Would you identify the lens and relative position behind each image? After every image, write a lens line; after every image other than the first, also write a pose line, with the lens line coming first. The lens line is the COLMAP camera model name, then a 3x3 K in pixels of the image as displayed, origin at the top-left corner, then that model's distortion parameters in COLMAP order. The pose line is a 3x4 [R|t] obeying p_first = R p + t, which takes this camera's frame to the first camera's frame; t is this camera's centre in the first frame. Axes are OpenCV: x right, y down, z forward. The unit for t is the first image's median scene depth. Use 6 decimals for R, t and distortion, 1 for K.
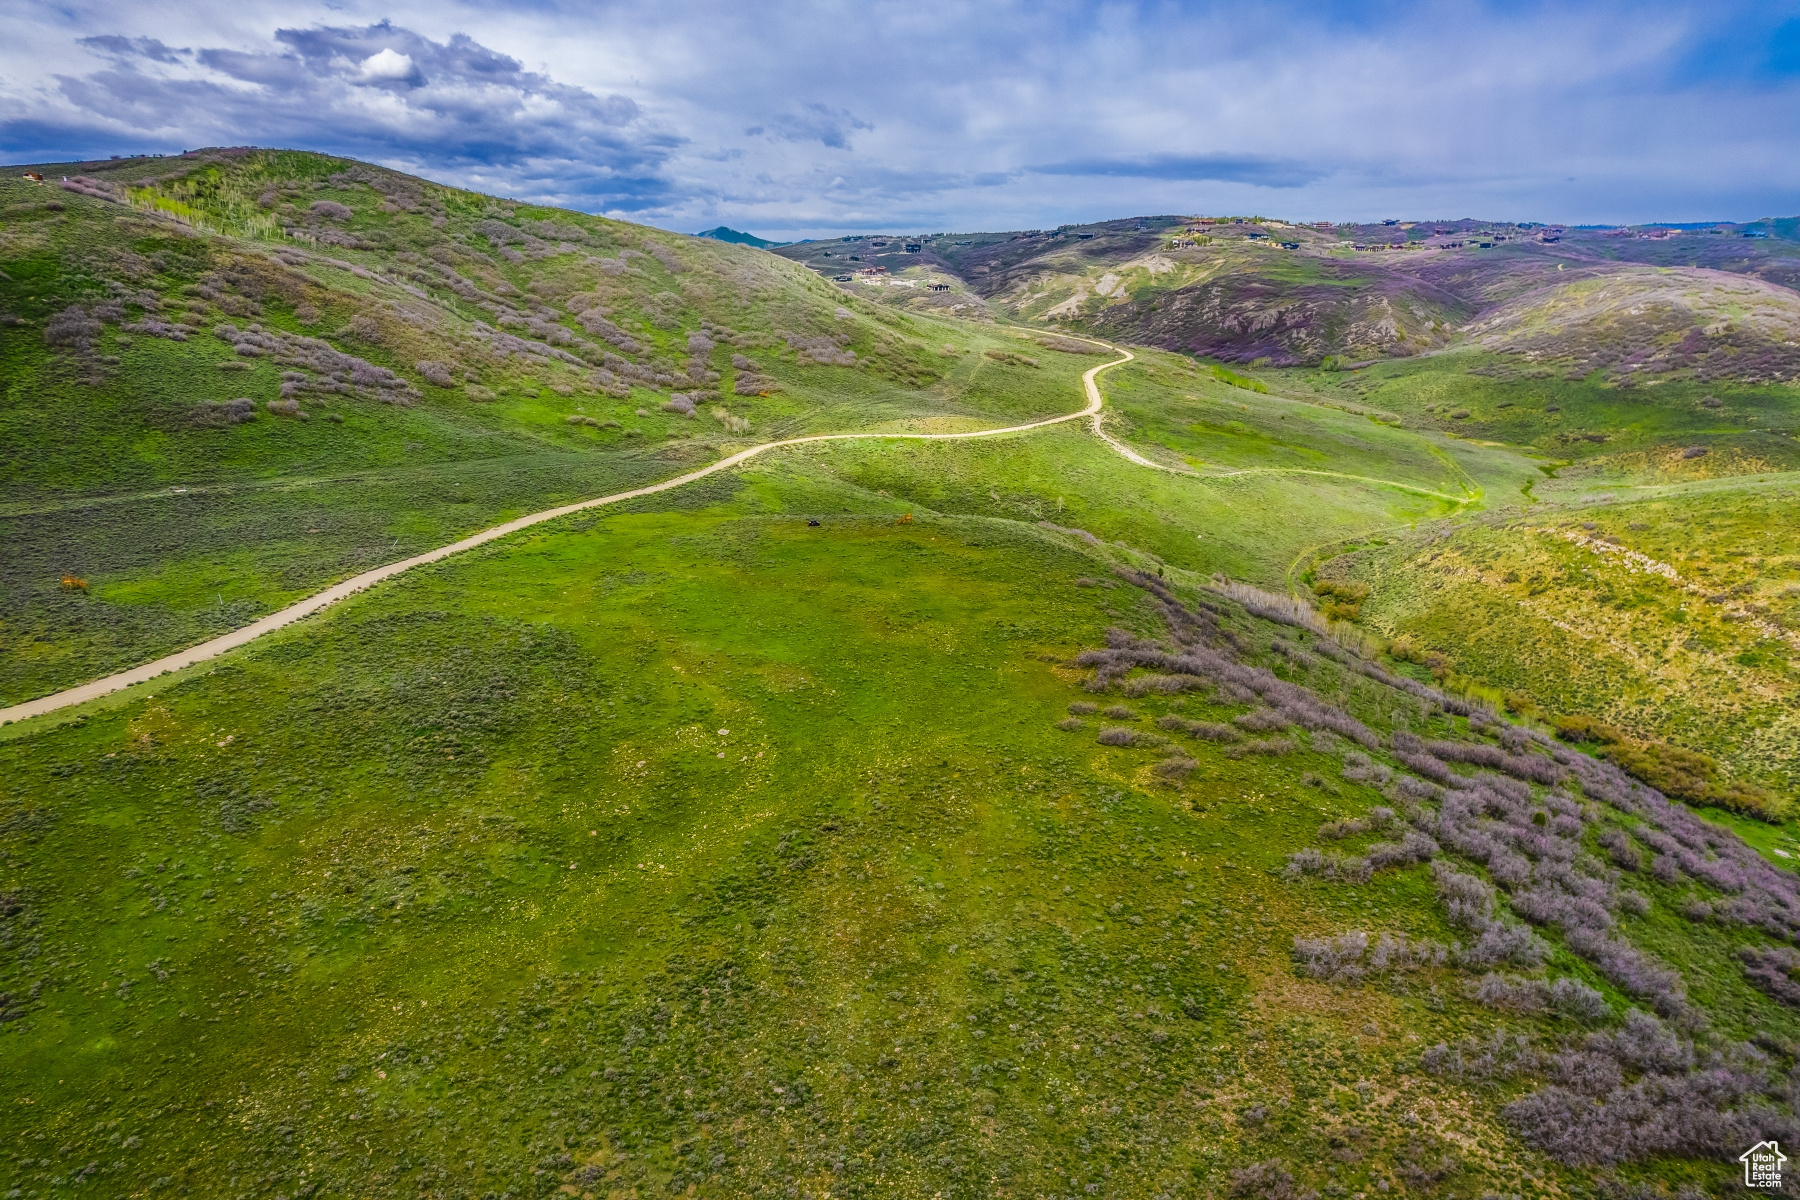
lens RADIAL K [[1833.0, 0, 907.3], [0, 1833.0, 698.0], [0, 0, 1]] dist [-0.140616, 0.350317]
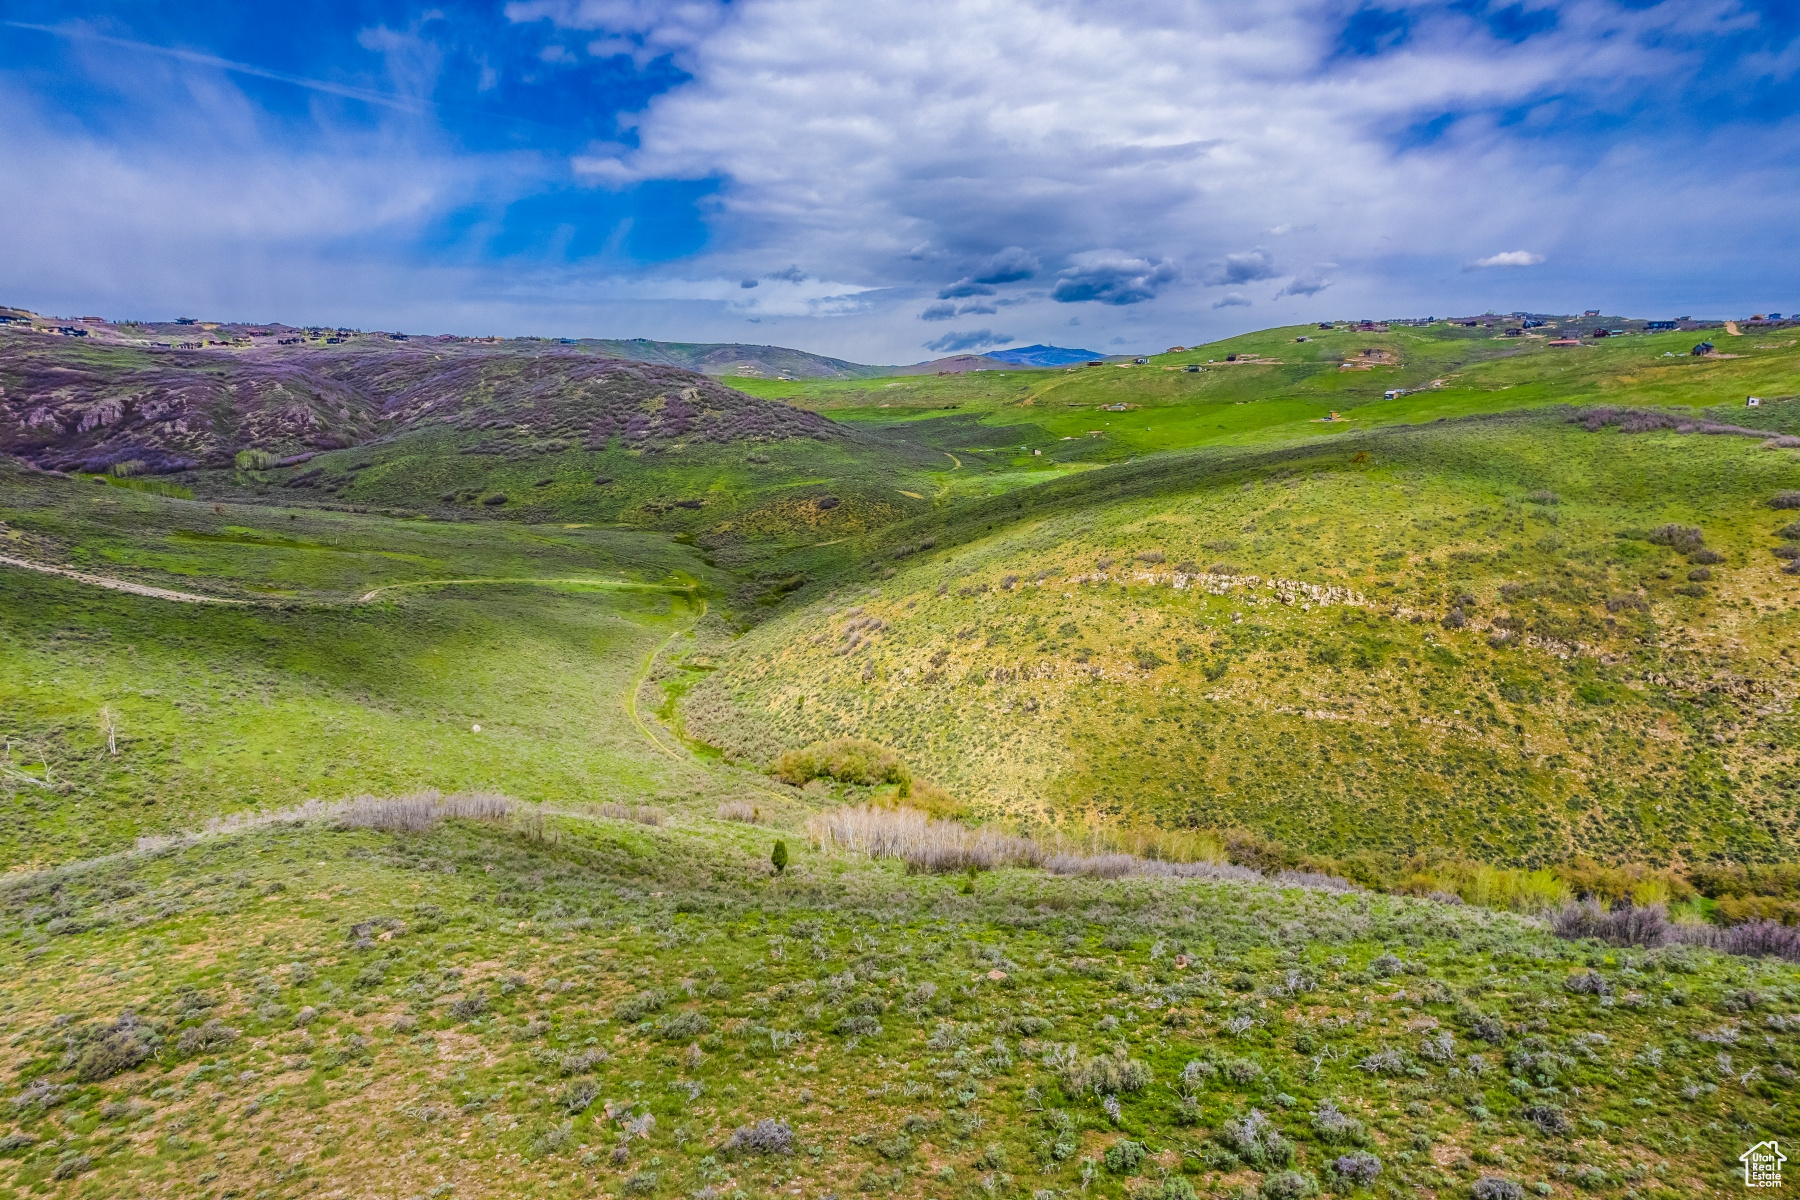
lens RADIAL K [[1148.1, 0, 906.4], [0, 1148.1, 628.1], [0, 0, 1]] dist [-0.086714, 0.086980]
pose [[0.545761, -0.160276, 0.822470, -0.000280], [0.248336, 0.968378, 0.023922, -0.068978], [-0.800296, 0.191194, 0.568305, 0.572023]]
